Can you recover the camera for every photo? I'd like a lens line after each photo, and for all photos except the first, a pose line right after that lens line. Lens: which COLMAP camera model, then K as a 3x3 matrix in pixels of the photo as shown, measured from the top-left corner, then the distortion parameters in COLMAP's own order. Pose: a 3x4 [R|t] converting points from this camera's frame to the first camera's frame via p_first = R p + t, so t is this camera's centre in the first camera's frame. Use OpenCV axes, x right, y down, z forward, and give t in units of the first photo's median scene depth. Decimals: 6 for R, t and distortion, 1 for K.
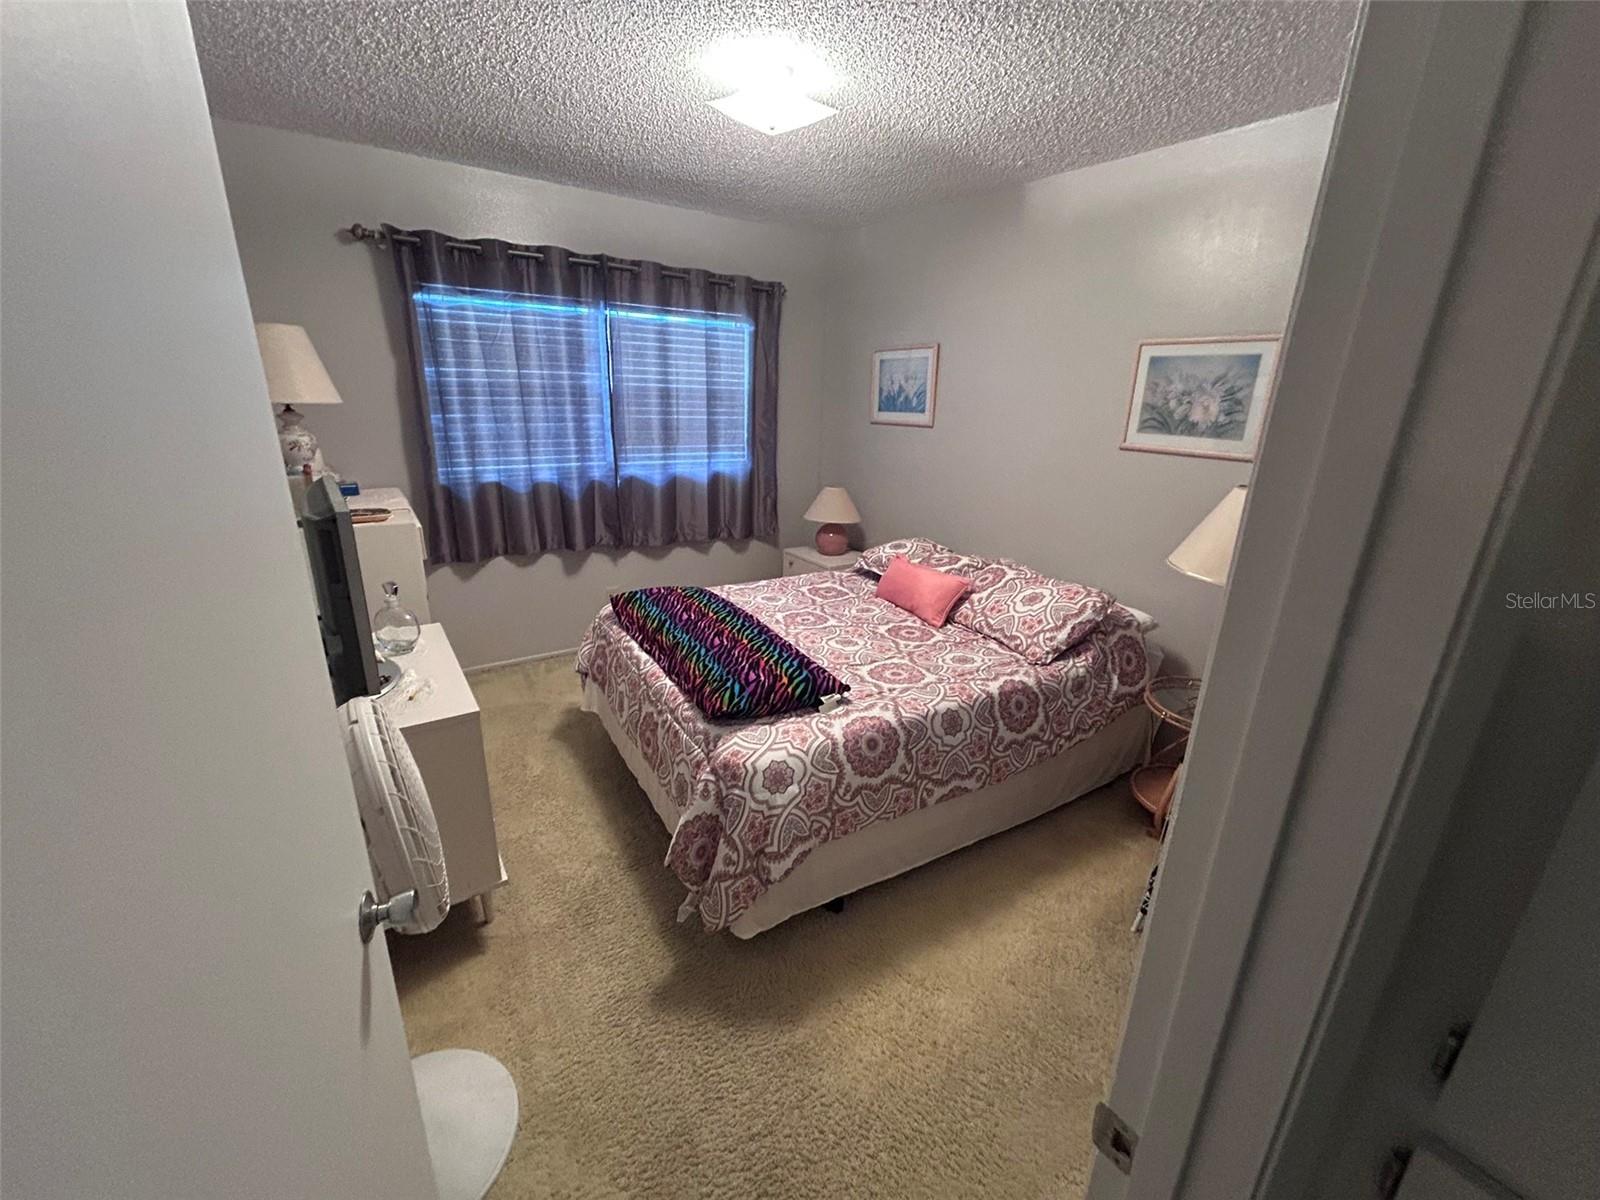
lens RADIAL K [[647.1, 0, 801.1], [0, 647.1, 598.0], [0, 0, 1]] dist [-0.001556, 0.000965]
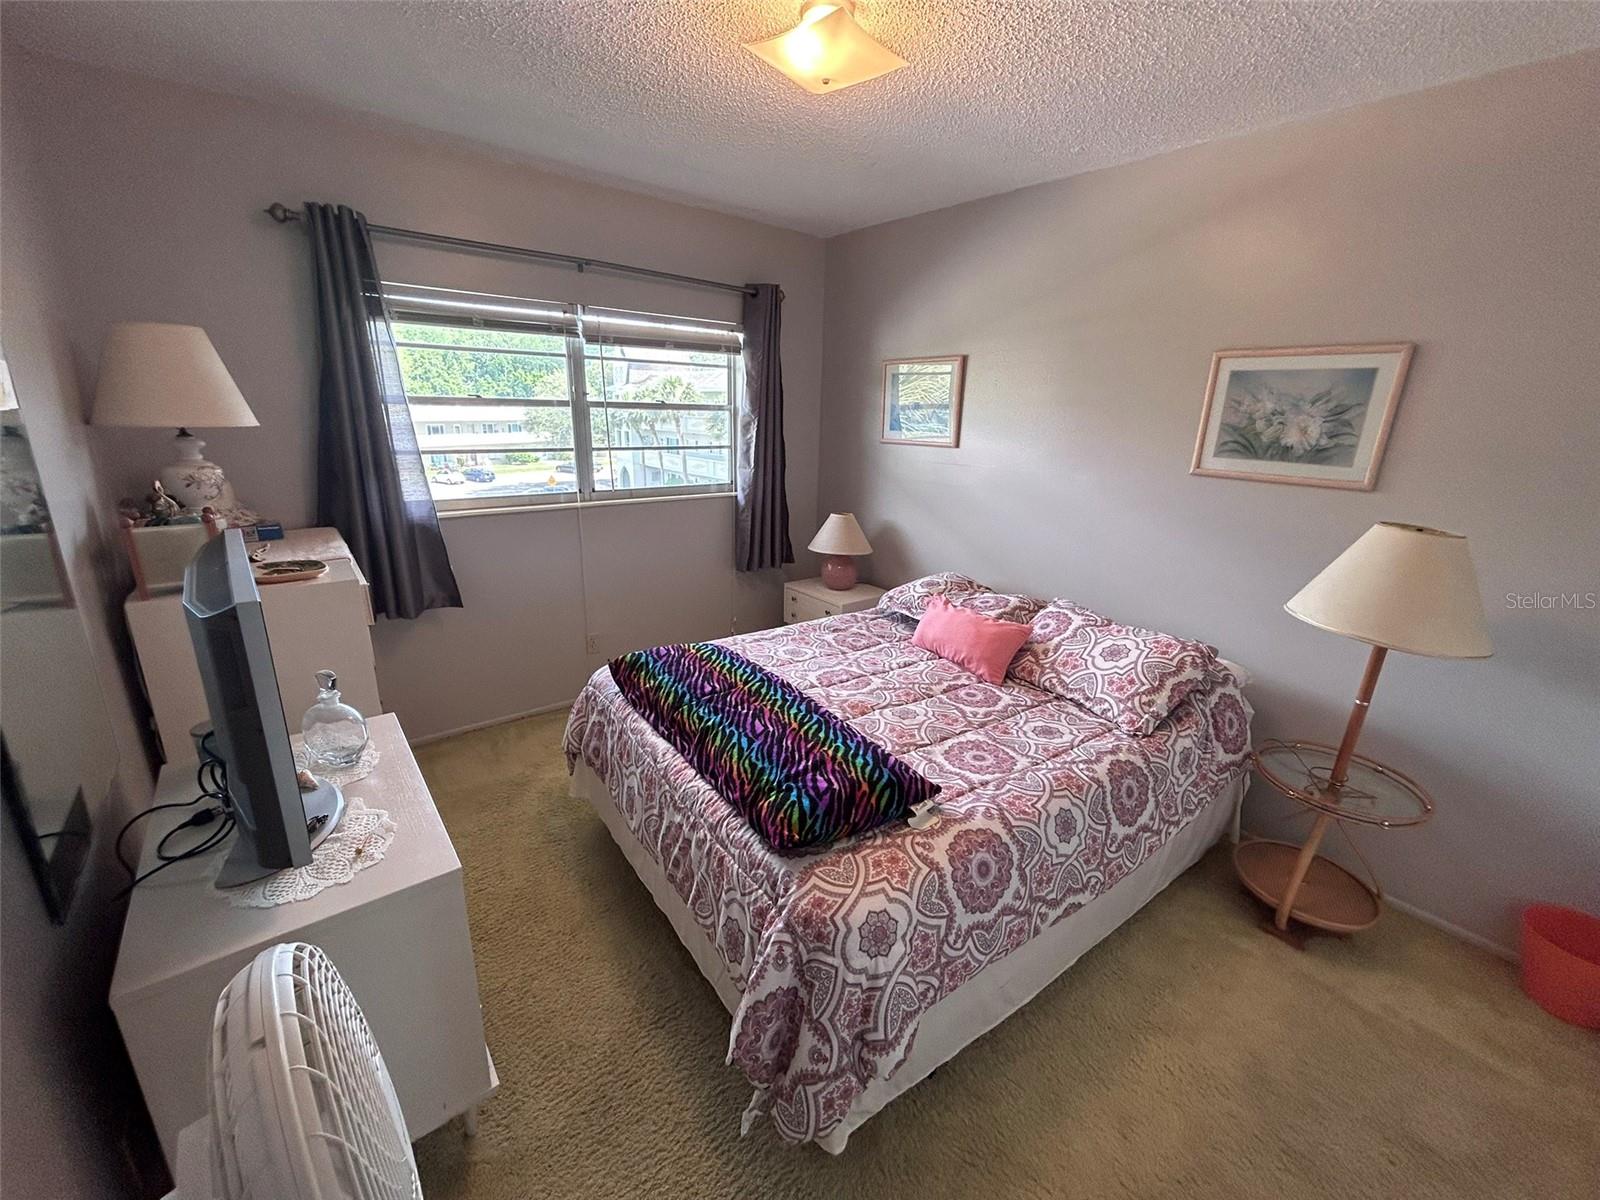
lens RADIAL K [[648.4, 0, 799.8], [0, 648.4, 597.3], [0, 0, 1]] dist [-0.002157, 0.002703]
pose [[0.997321, -0.021050, 0.070050, -0.123360], [0.022305, 0.999603, -0.017192, -0.070904], [-0.069661, 0.018709, 0.997395, 0.188777]]
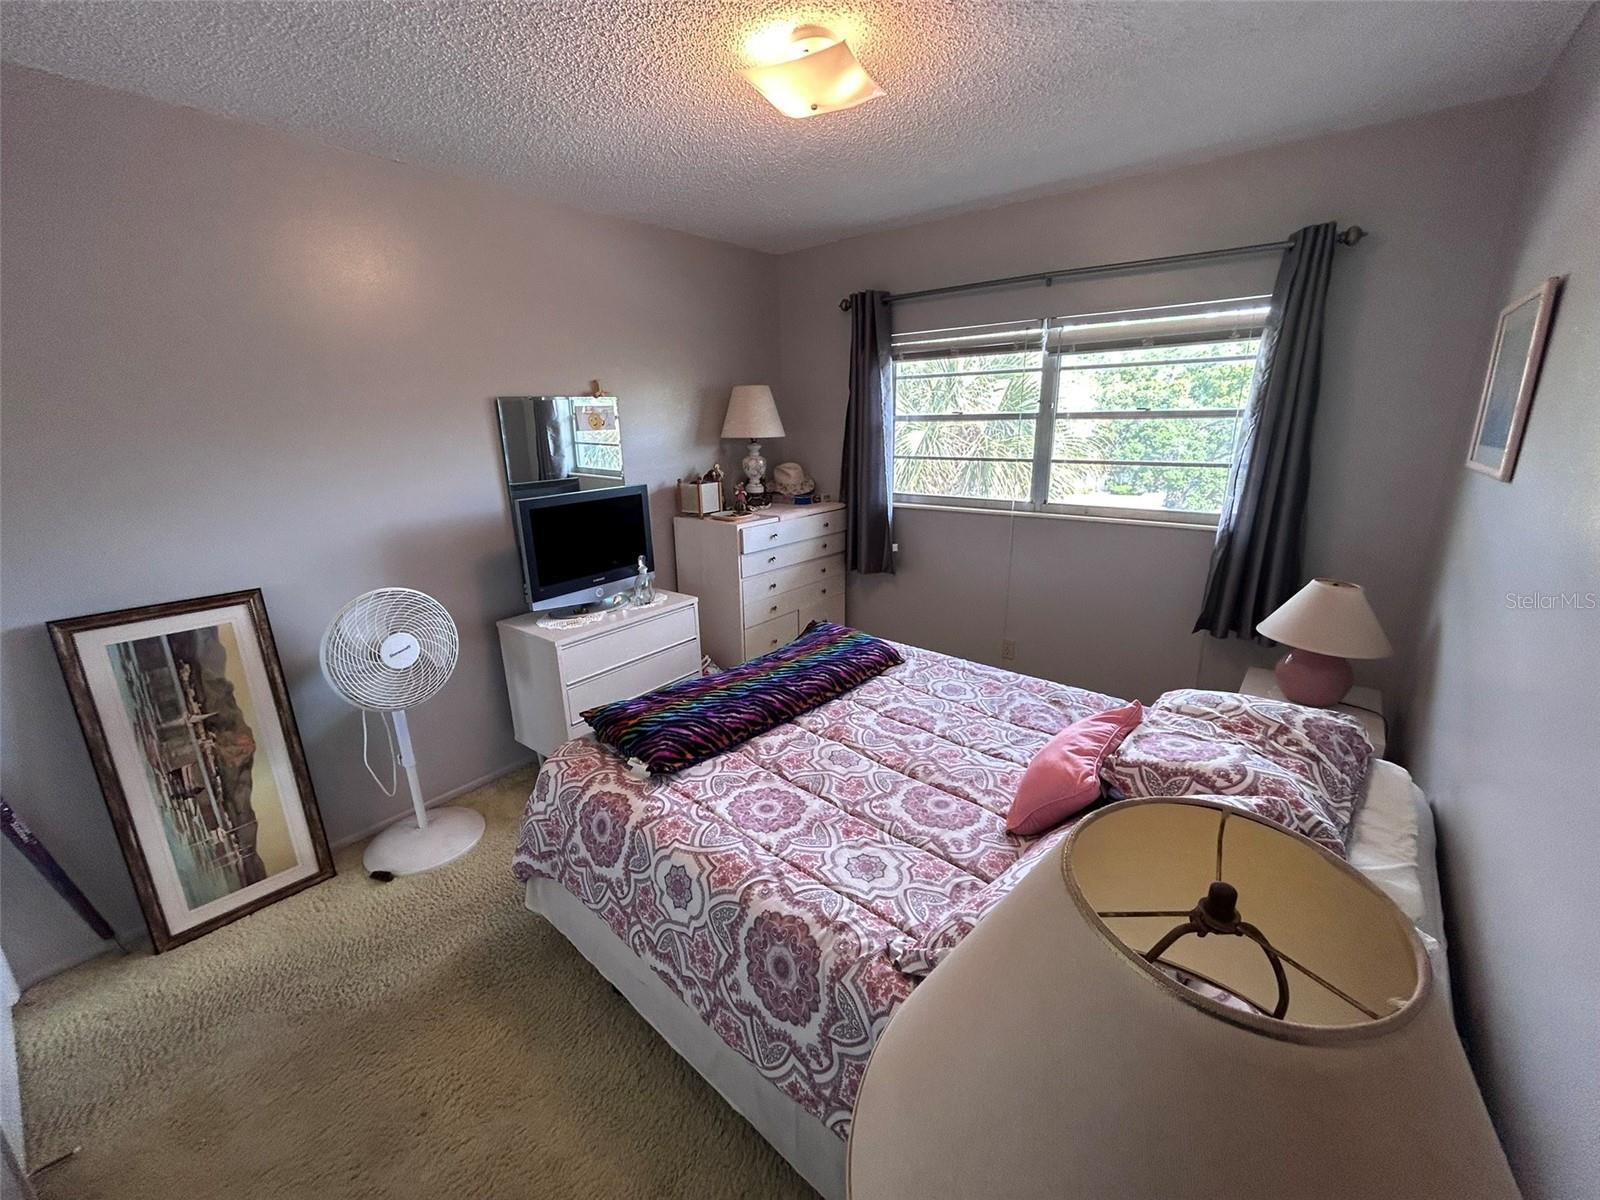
lens RADIAL K [[646.1, 0, 795.7], [0, 646.1, 597.4], [0, 0, 1]] dist [-0.002525, -0.000131]
pose [[0.290431, 0.227059, -0.929567, 0.726369], [-0.264945, 0.952542, 0.149893, -0.208954], [0.919486, 0.202751, 0.336806, 0.700655]]
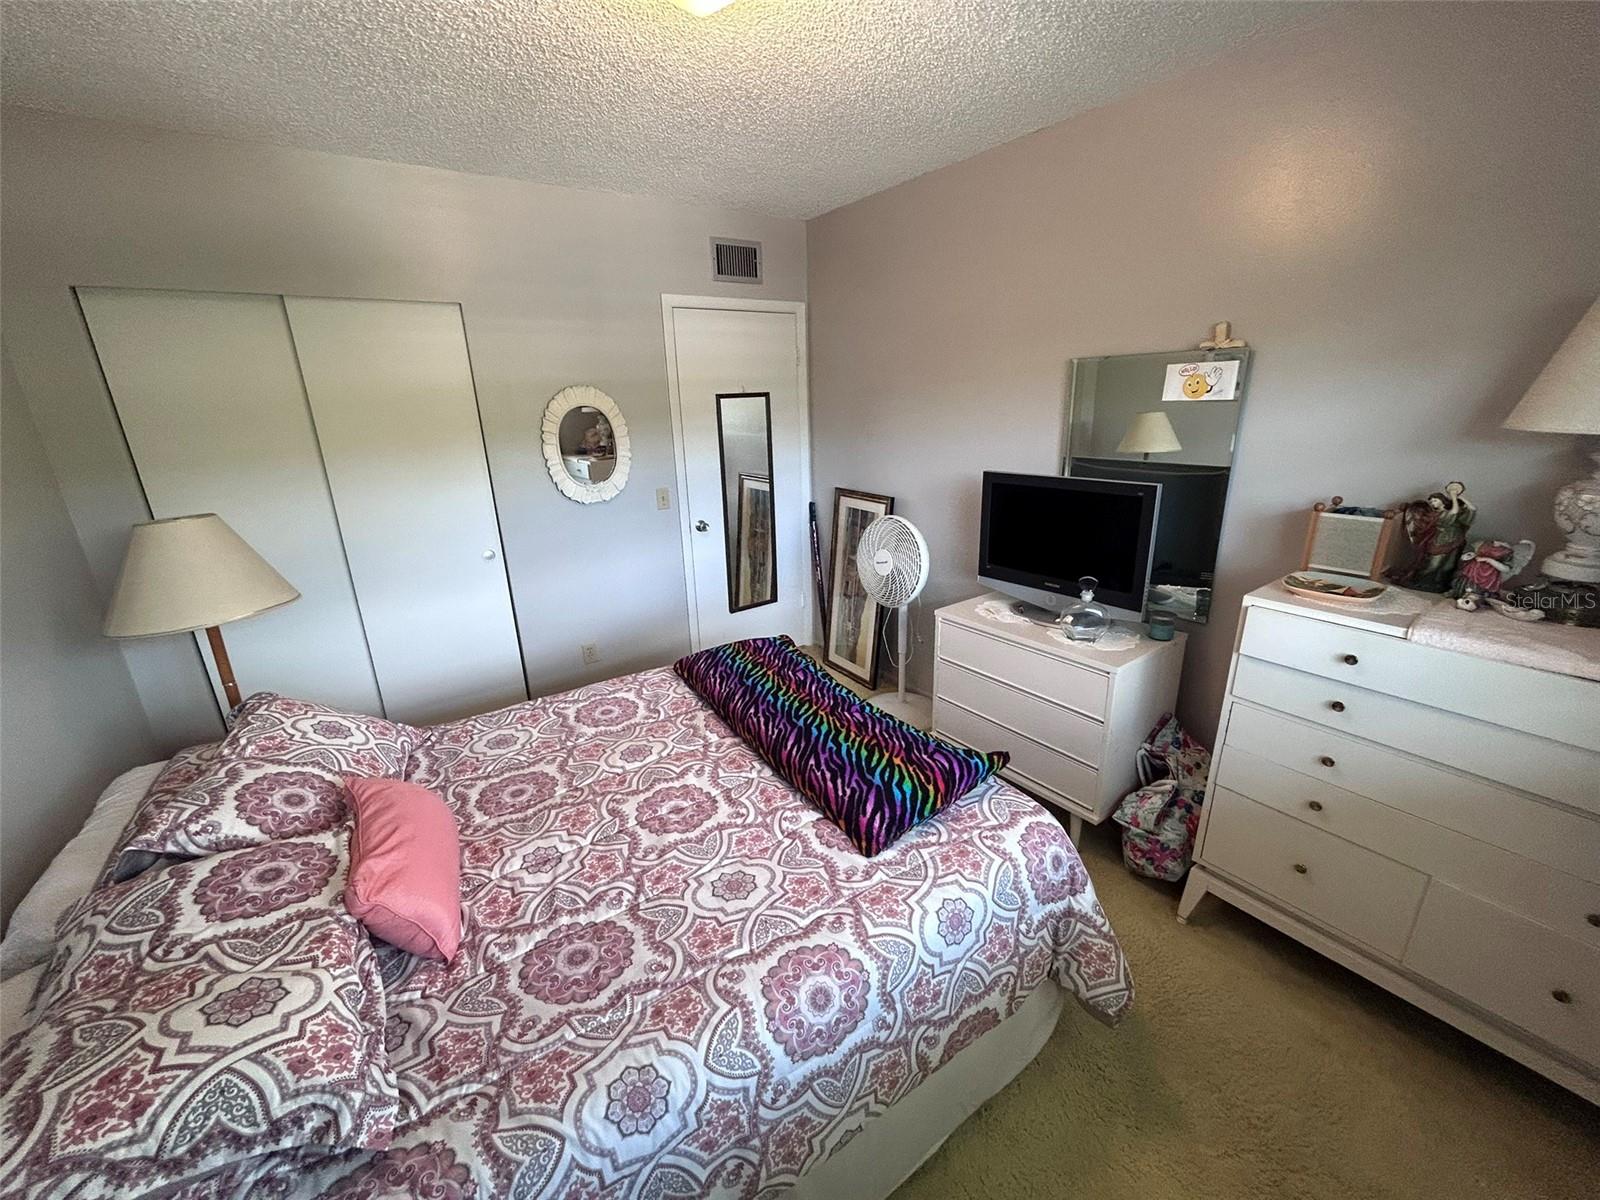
lens RADIAL K [[643.1, 0, 800.7], [0, 643.1, 598.8], [0, 0, 1]] dist [-0.001440, 0.001060]
pose [[-0.999787, 0.009677, -0.018255, -0.106375], [-0.002713, 0.814395, 0.580304, -0.513172], [0.020482, 0.580230, -0.814195, 1.564853]]
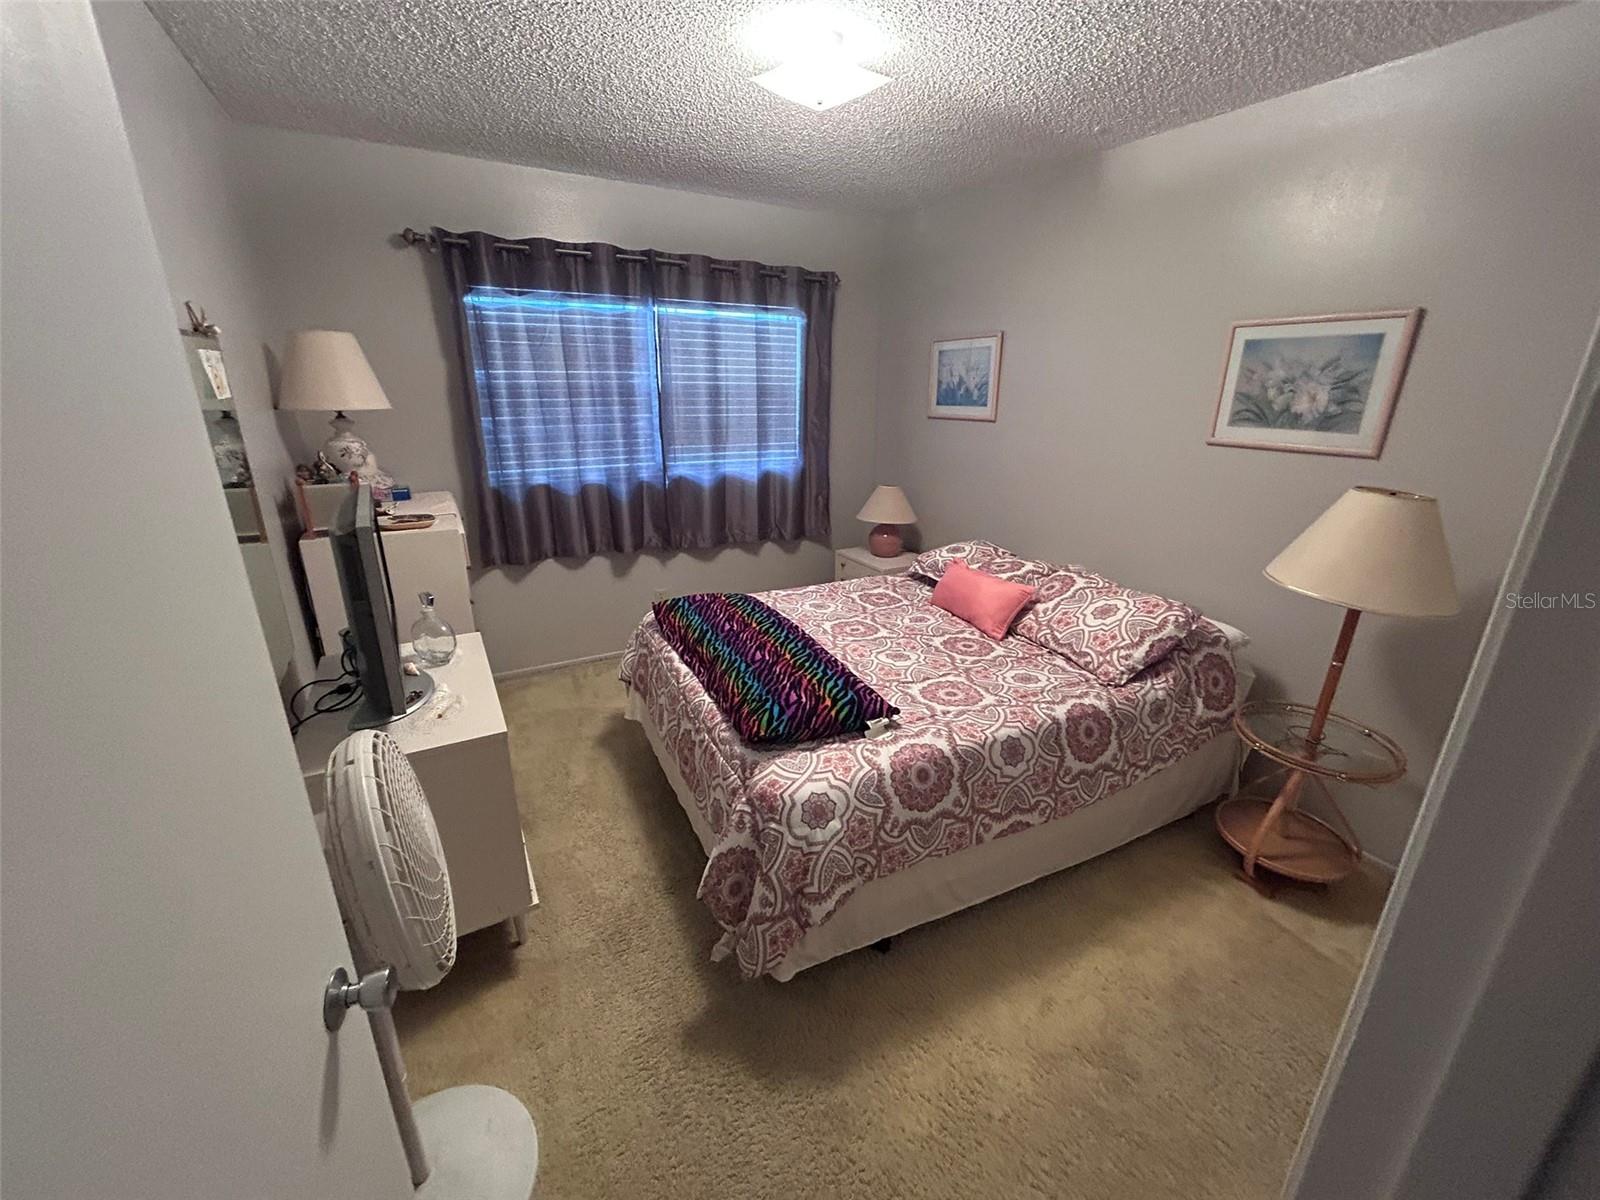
lens RADIAL K [[647.1, 0, 801.1], [0, 647.1, 598.0], [0, 0, 1]] dist [-0.001556, 0.000965]
pose [[0.996013, 0.008292, -0.088821, 0.014082], [-0.007351, 0.999913, 0.010914, -0.026009], [0.088904, -0.010218, 0.995988, 0.061788]]
